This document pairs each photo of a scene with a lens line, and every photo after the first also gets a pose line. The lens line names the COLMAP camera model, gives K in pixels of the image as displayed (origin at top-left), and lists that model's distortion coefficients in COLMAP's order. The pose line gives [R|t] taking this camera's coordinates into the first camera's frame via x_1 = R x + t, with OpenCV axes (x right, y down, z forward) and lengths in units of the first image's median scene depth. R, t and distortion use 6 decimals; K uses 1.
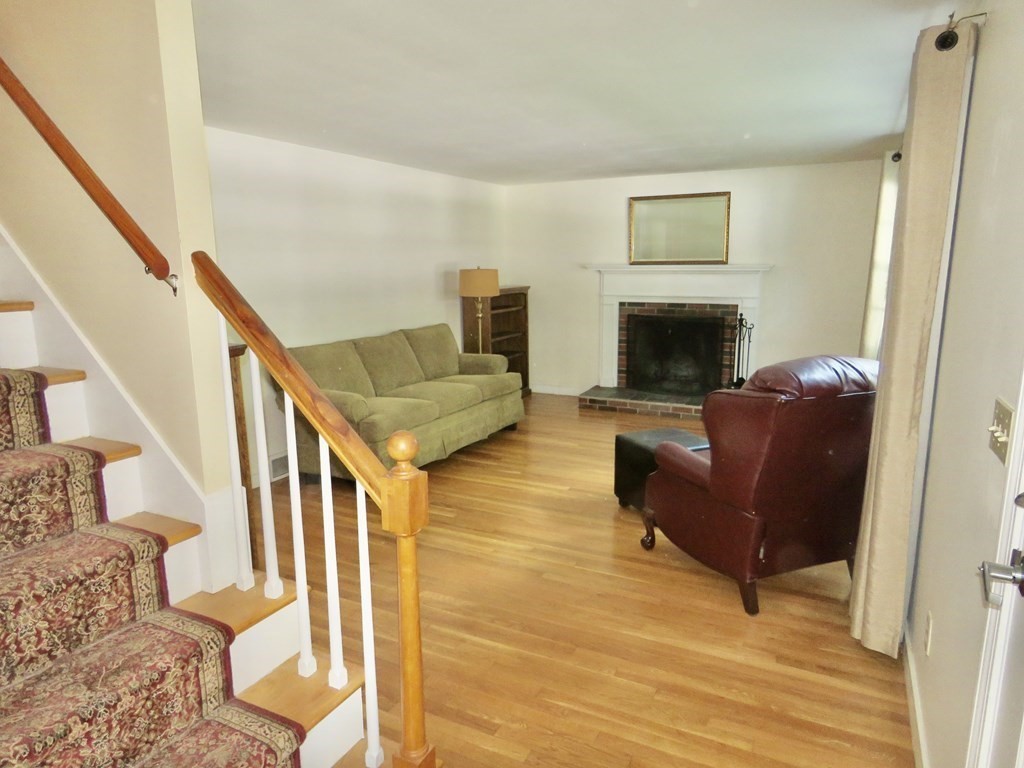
lens RADIAL K [[672.1, 0, 517.6], [0, 672.1, 388.2], [0, 0, 1]] dist [0.006201, -0.006494]
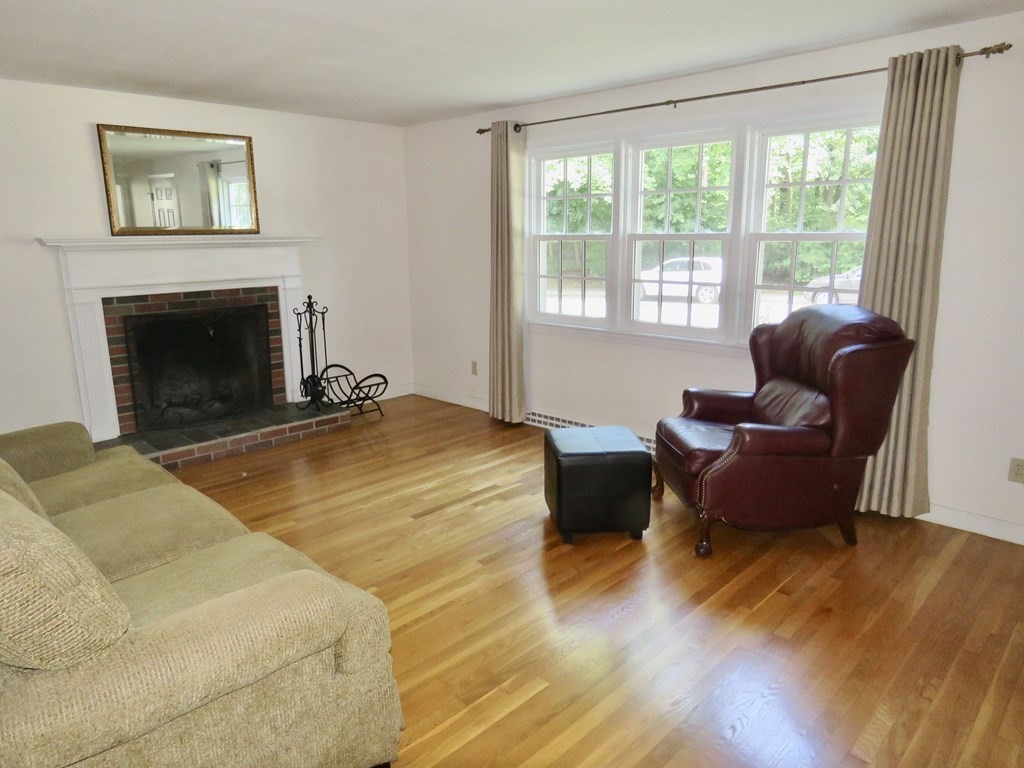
lens RADIAL K [[672.1, 0, 517.1], [0, 672.1, 381.4], [0, 0, 1]] dist [0.006201, -0.006494]
pose [[0.281121, -0.204507, 0.937629, -0.336678], [0.187203, 0.969947, 0.155428, -0.082201], [-0.941236, 0.131833, 0.310957, 0.485846]]
